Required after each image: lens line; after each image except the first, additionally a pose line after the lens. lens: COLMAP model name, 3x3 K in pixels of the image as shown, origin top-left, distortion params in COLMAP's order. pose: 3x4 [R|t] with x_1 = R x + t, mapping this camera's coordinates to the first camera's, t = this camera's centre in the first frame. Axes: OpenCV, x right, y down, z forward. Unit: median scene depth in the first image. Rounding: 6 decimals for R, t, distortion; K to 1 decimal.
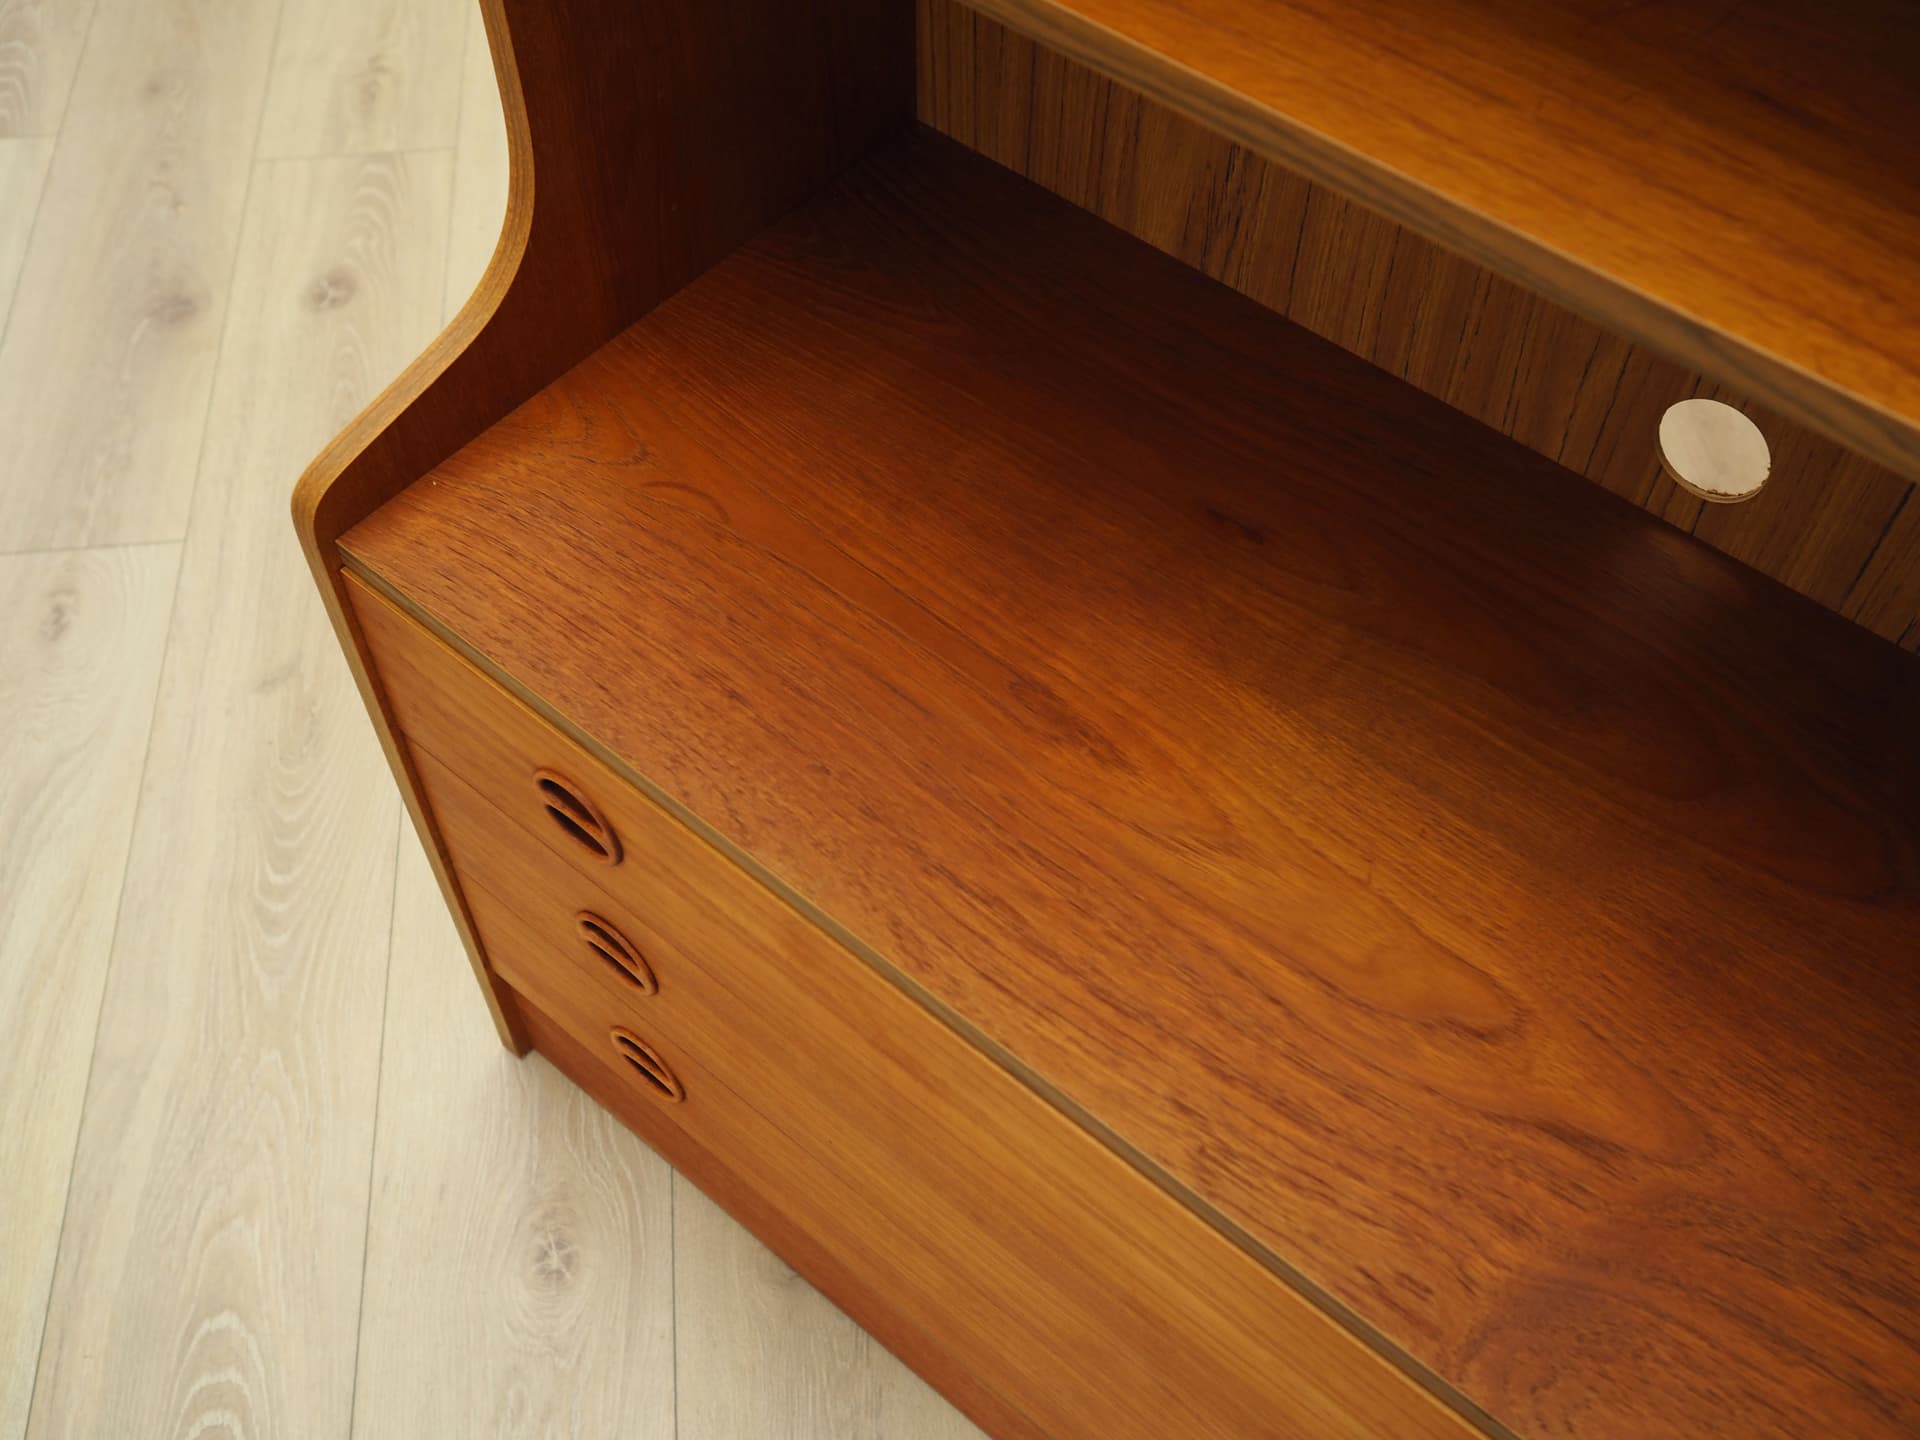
lens RADIAL K [[1917.7, 0, 960.0], [0, 1917.7, 720.0], [0, 0, 1]] dist [-0.002551, -0.003871]
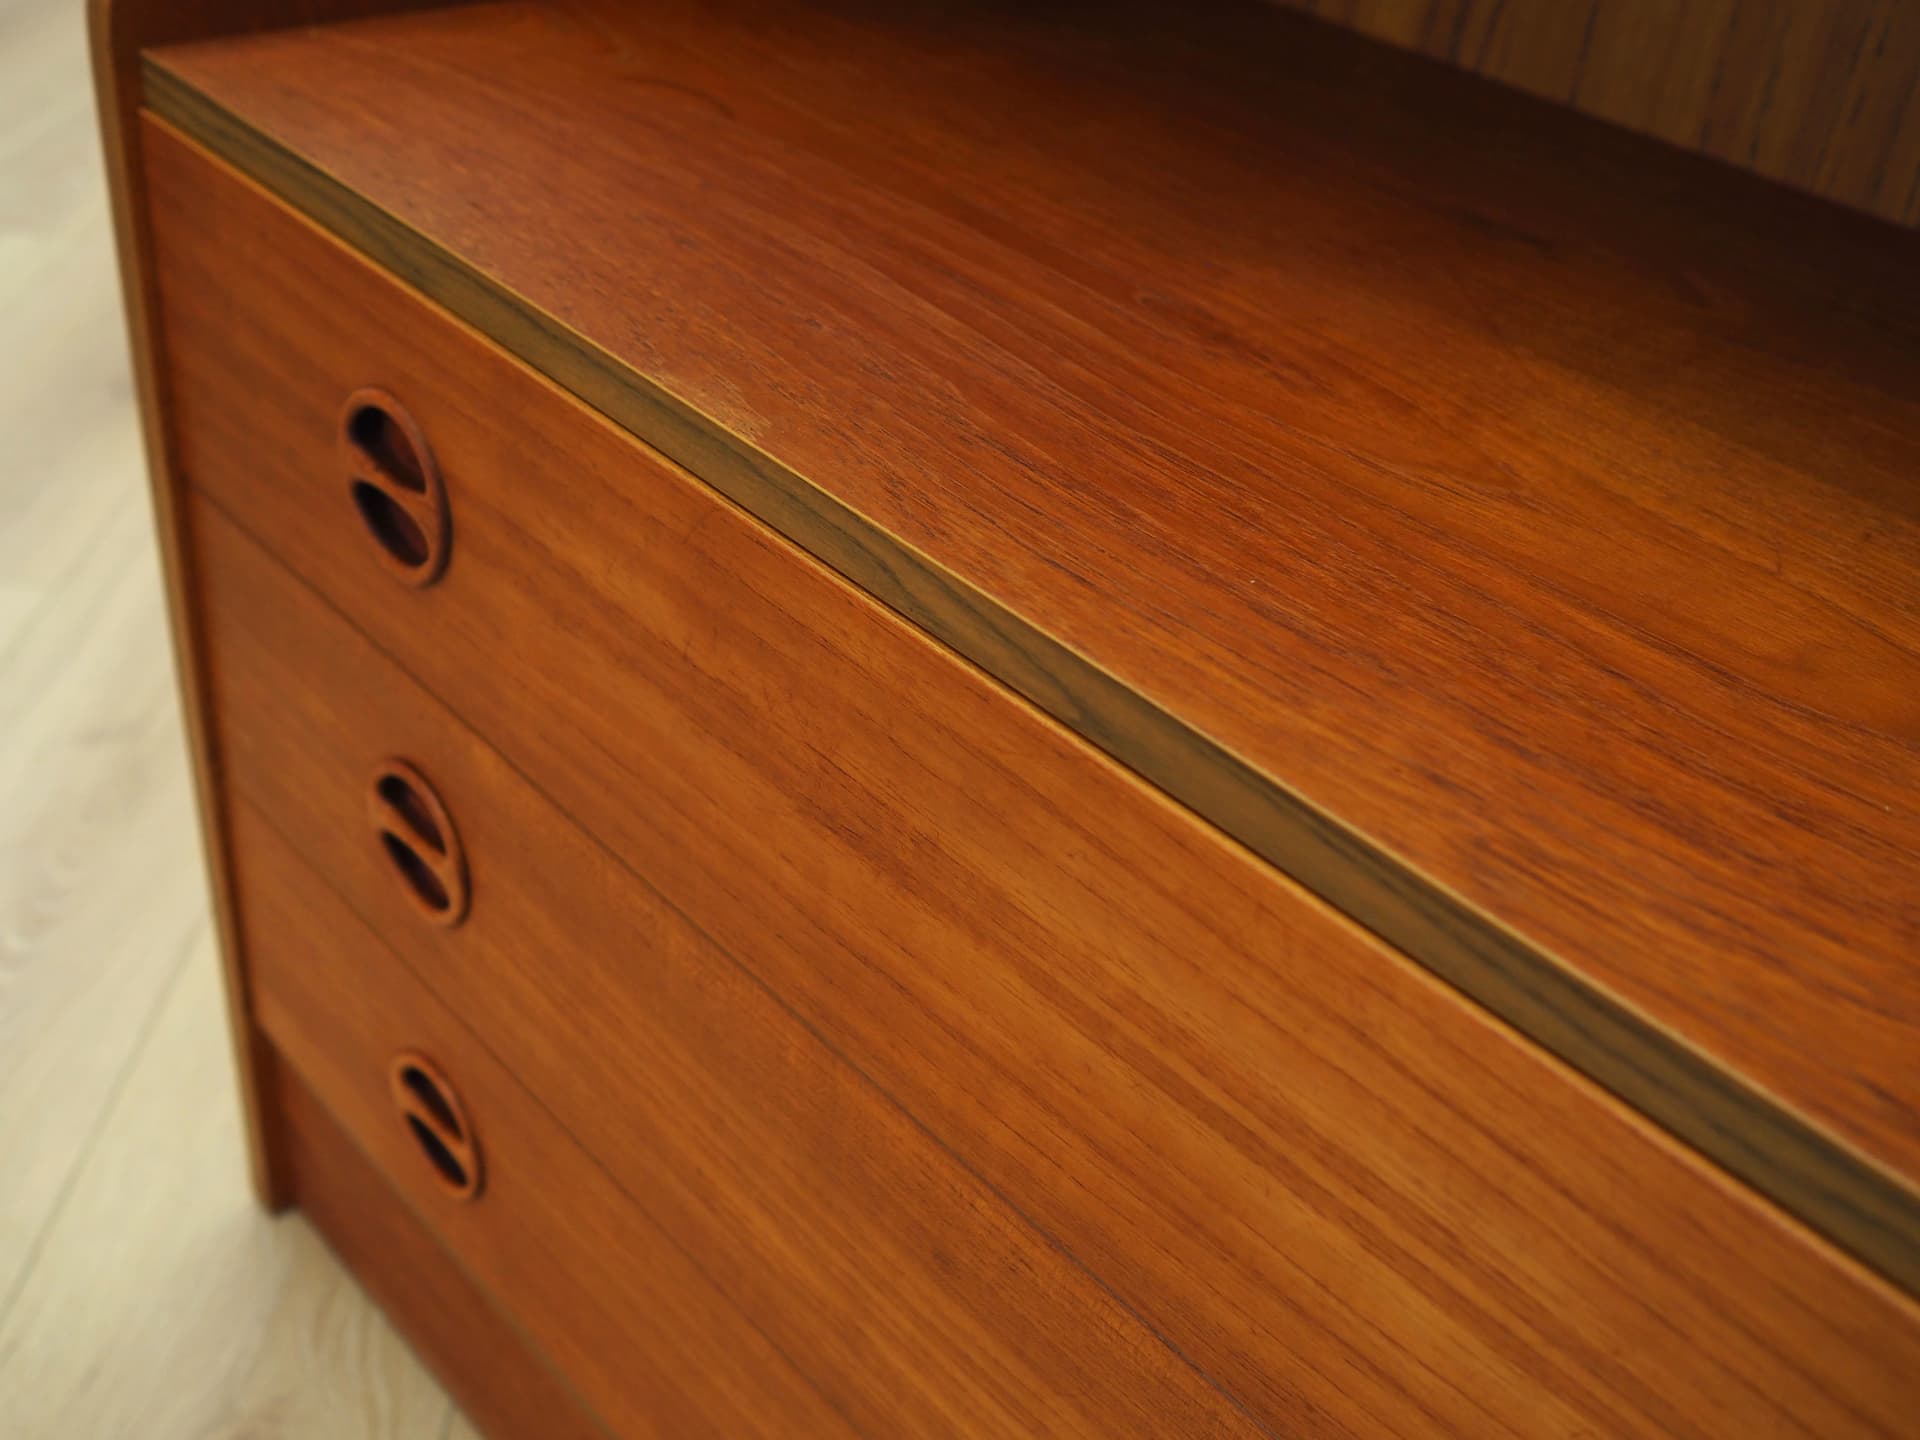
lens RADIAL K [[1972.7, 0, 960.0], [0, 1972.7, 720.0], [0, 0, 1]] dist [-0.011997, -0.035969]
pose [[0.988070, 0.147103, -0.045592, 0.017945], [-0.153884, 0.931249, -0.330295, 0.325731], [-0.006130, 0.333371, 0.942776, 0.479262]]
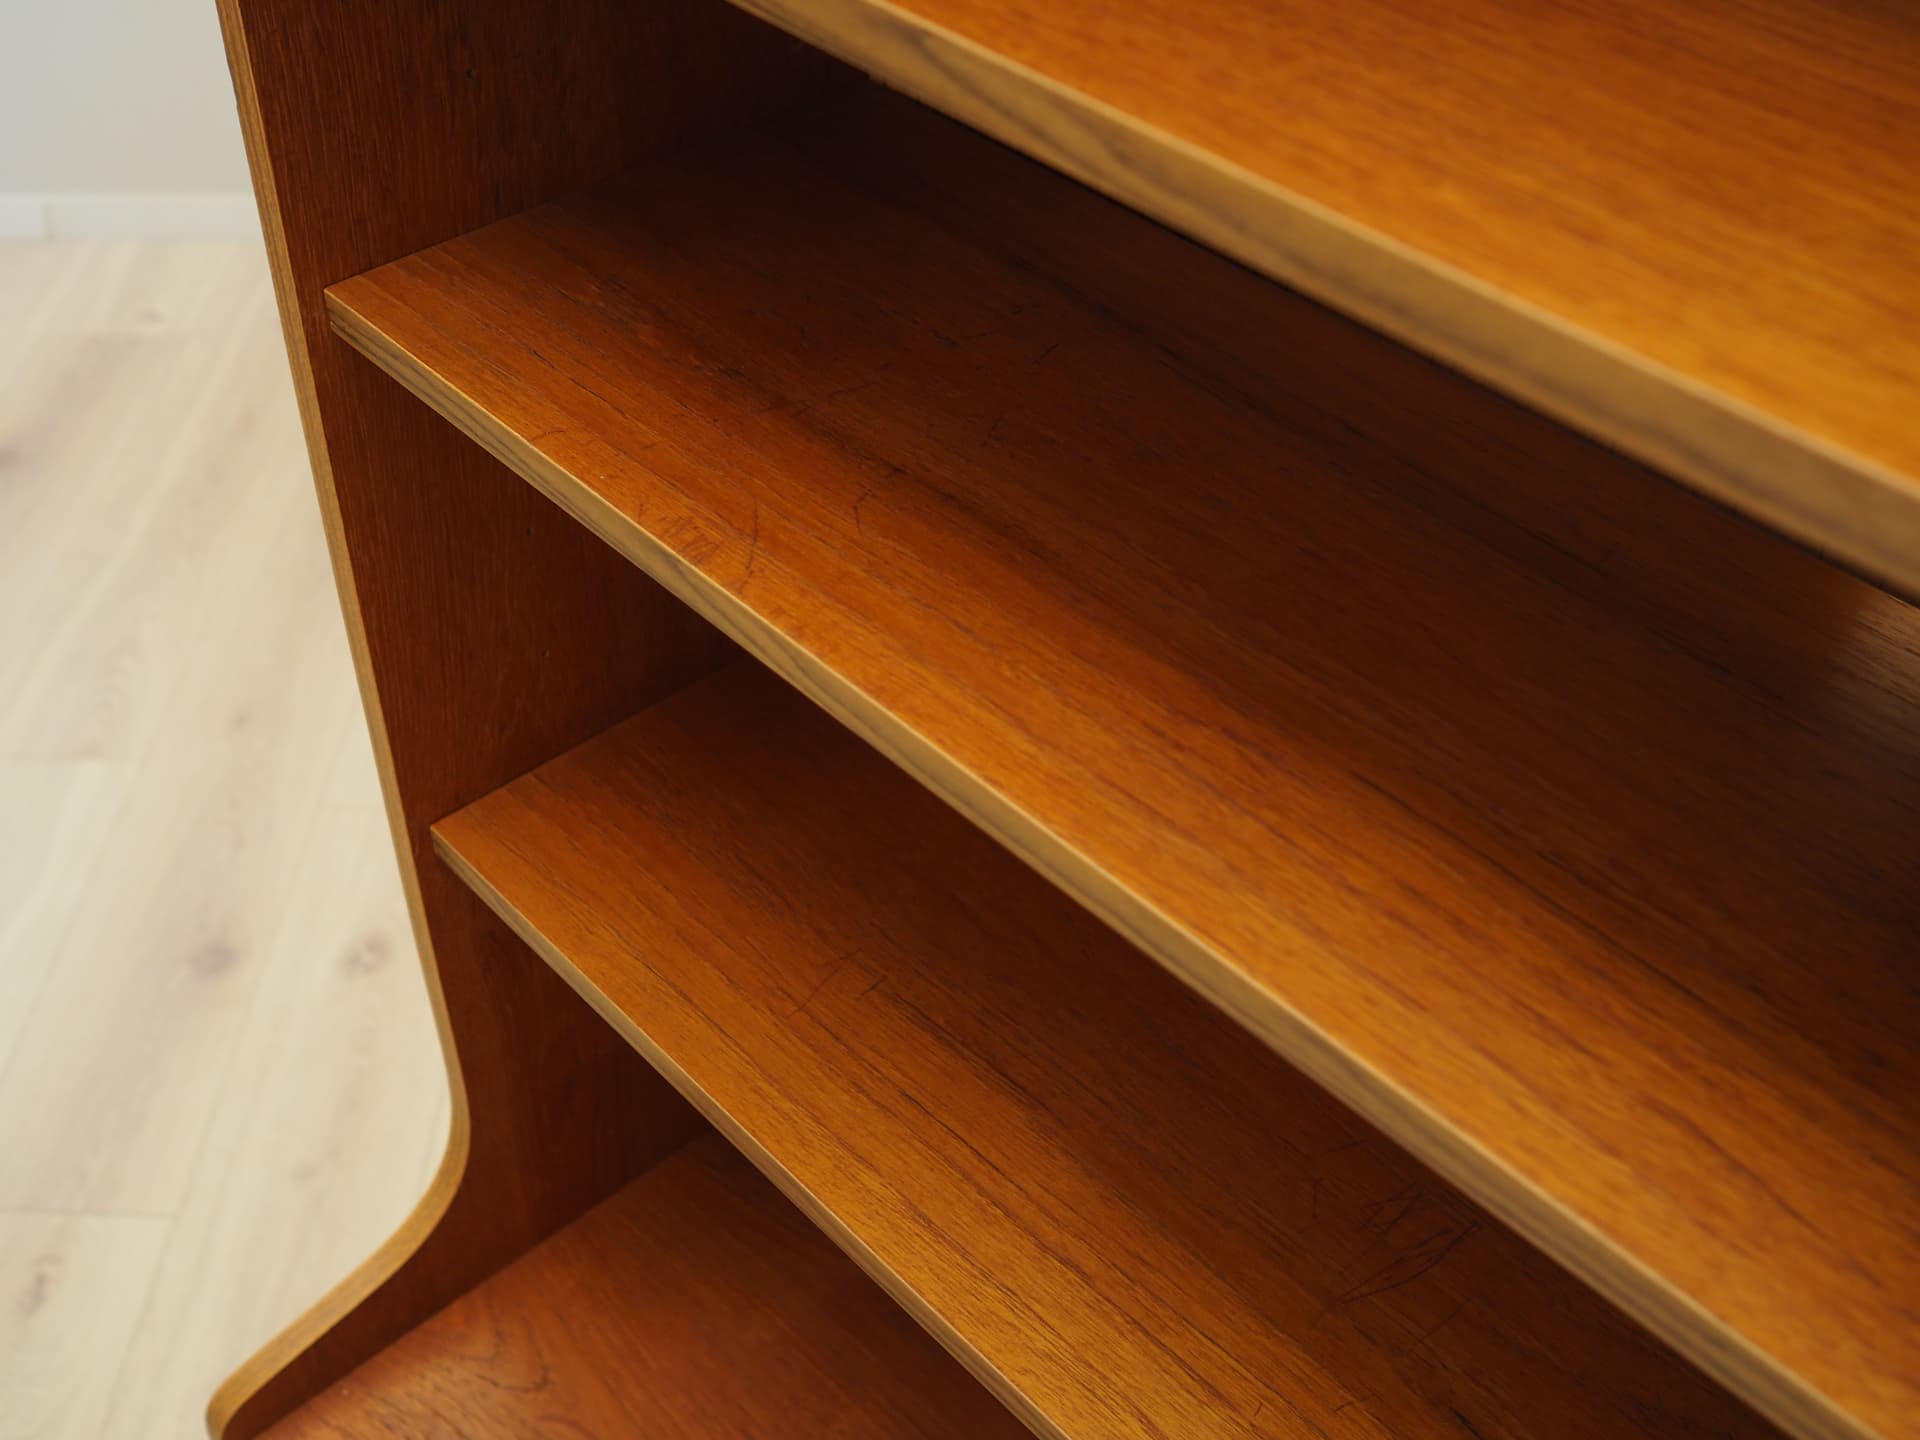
lens RADIAL K [[2092.8, 0, 960.0], [0, 2092.8, 720.0], [0, 0, 1]] dist [-0.003494, -0.015947]
pose [[0.993065, 0.087653, -0.078356, 0.132127], [-0.102358, 0.972455, -0.209415, -0.305245], [0.057842, 0.215983, 0.974682, -0.201282]]
